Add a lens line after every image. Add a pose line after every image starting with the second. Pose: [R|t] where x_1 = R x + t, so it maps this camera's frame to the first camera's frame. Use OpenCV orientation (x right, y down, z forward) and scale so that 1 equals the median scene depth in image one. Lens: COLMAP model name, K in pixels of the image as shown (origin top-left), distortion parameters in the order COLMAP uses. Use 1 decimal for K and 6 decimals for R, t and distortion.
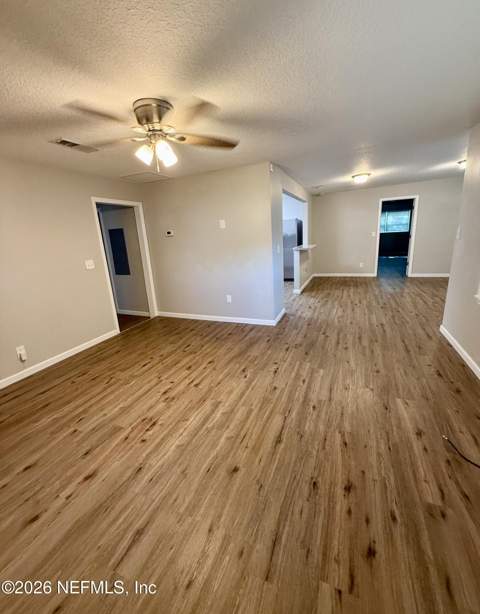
lens RADIAL K [[271.9, 0, 240.0], [0, 271.9, 307.0], [0, 0, 1]] dist [-0.001001, -0.000066]
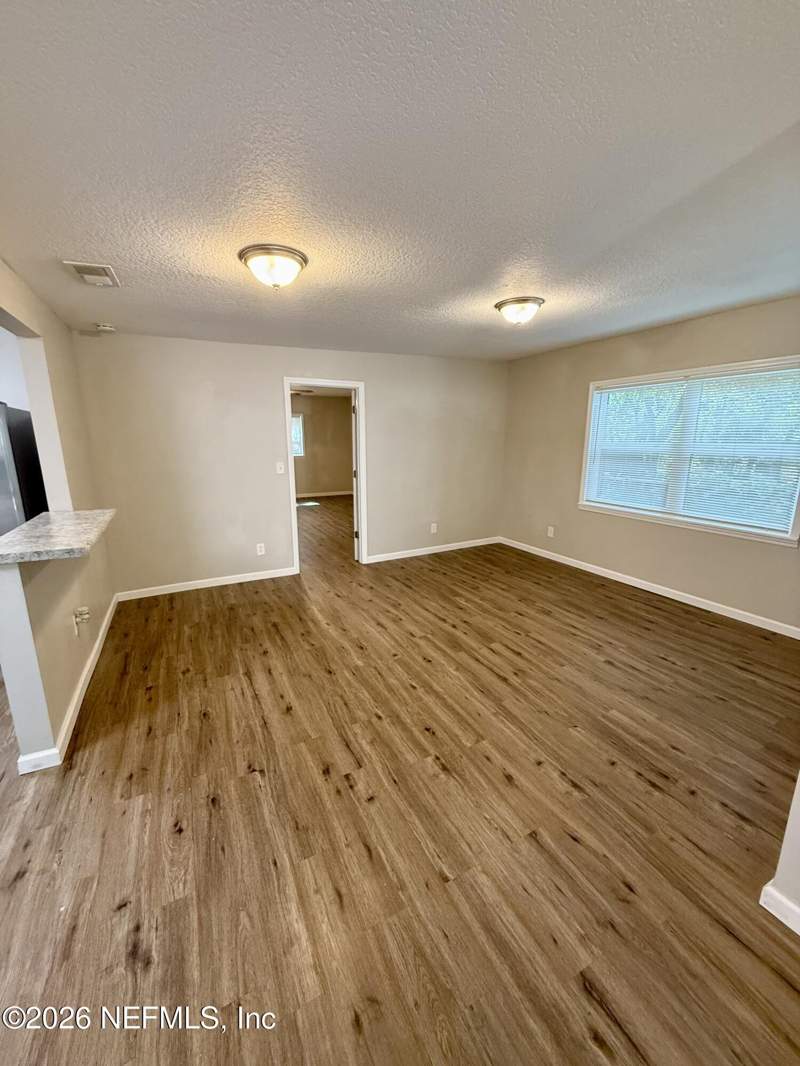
lens RADIAL K [[424.3, 0, 400.0], [0, 424.3, 533.0], [0, 0, 1]] dist [0.000914, 0.000202]
pose [[0.651092, -0.110241, 0.750951, 0.152934], [0.163309, 0.986570, 0.003237, -0.165235], [-0.741222, 0.120530, 0.660350, 0.530559]]
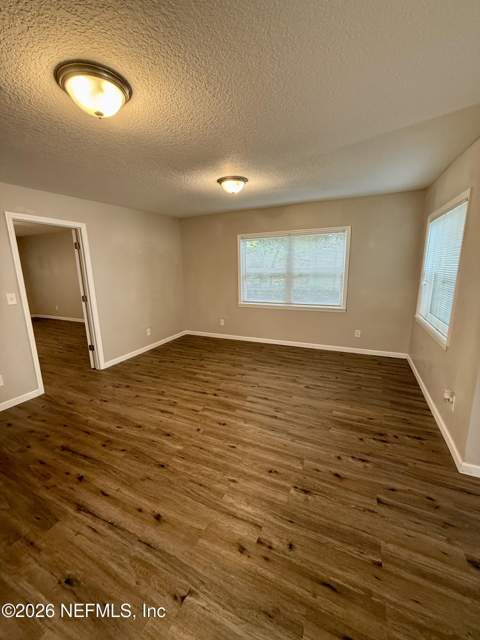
lens RADIAL K [[254.7, 0, 240.0], [0, 254.7, 320.0], [0, 0, 1]] dist [0.000914, 0.000202]
pose [[0.050831, -0.148203, 0.987650, 0.146763], [0.277776, 0.952005, 0.128558, -0.211118], [-0.959300, 0.267811, 0.089558, 0.710636]]
